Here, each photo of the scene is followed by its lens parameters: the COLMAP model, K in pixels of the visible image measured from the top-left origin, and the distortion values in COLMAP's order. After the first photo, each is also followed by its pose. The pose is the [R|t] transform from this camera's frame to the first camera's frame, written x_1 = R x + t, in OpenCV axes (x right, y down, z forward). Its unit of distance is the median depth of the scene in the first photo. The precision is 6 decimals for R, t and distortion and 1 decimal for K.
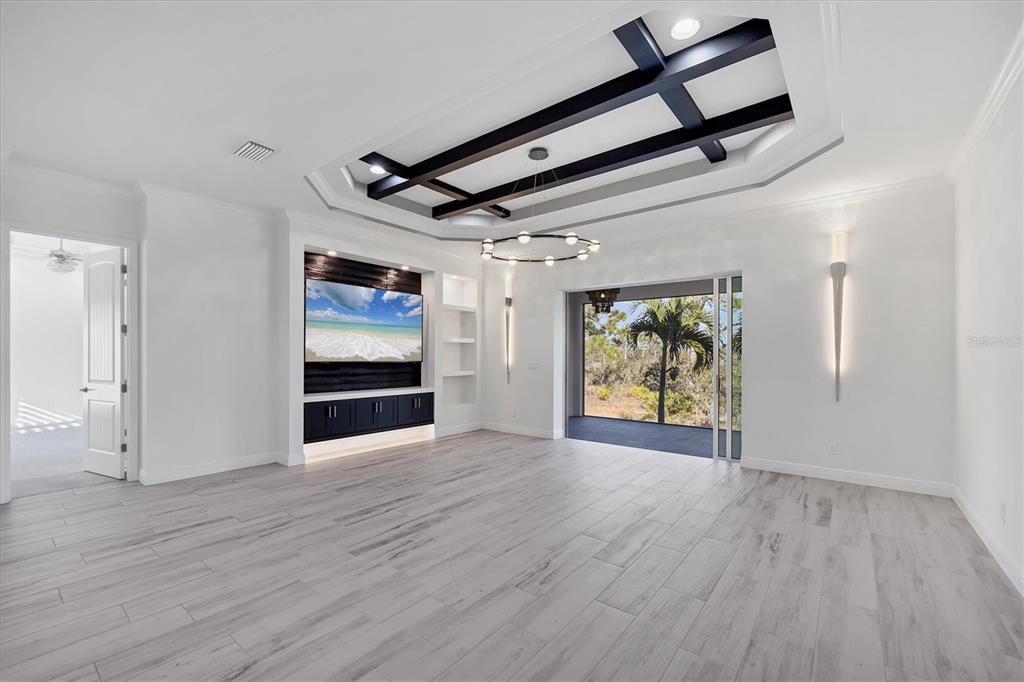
lens RADIAL K [[415.5, 0, 521.0], [0, 415.5, 355.1], [0, 0, 1]] dist [-0.000629, 0.001026]
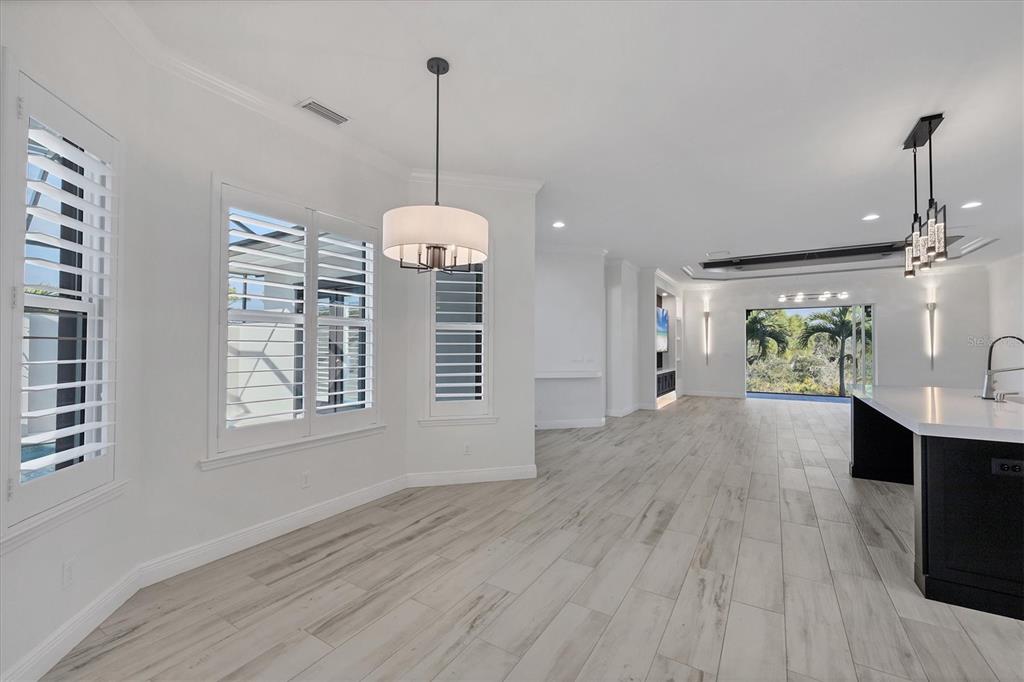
lens RADIAL K [[415.5, 0, 514.4], [0, 415.5, 346.9], [0, 0, 1]] dist [-0.000629, 0.001026]
pose [[0.992904, -0.003773, 0.118855, -1.149595], [0.004116, 0.999988, -0.002640, -0.004438], [-0.118844, 0.003111, 0.992908, -0.599554]]
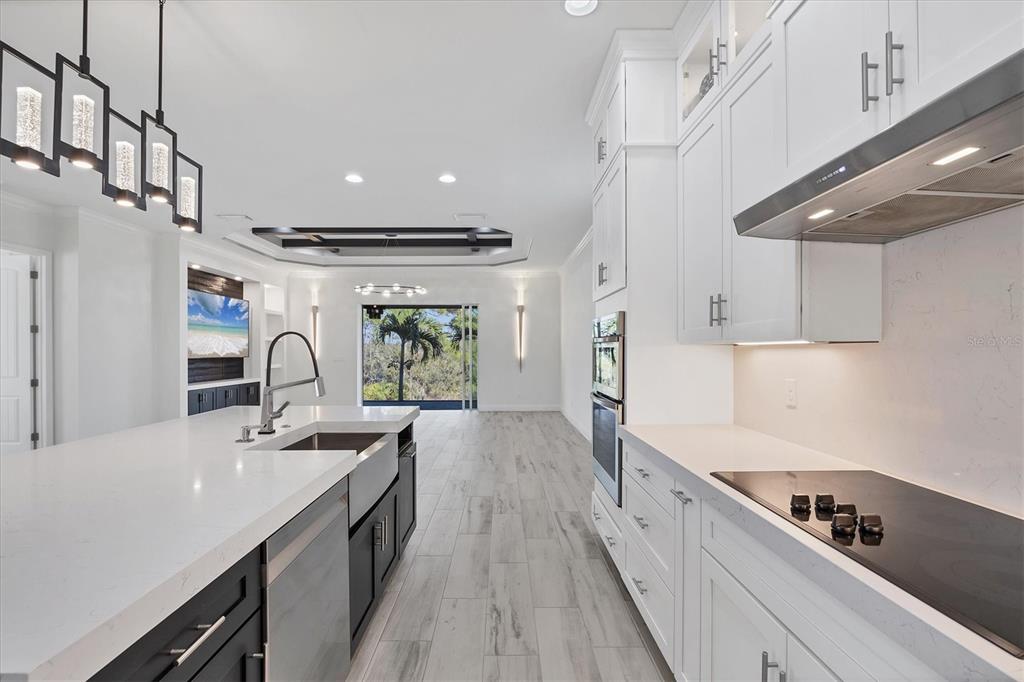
lens RADIAL K [[459.6, 0, 504.4], [0, 459.6, 352.6], [0, 0, 1]] dist [-0.011838, 0.001028]
pose [[0.778180, -0.009031, 0.627976, -0.554272], [0.005971, 0.999958, 0.006981, -0.002108], [-0.628012, -0.001683, 0.778202, -0.548312]]
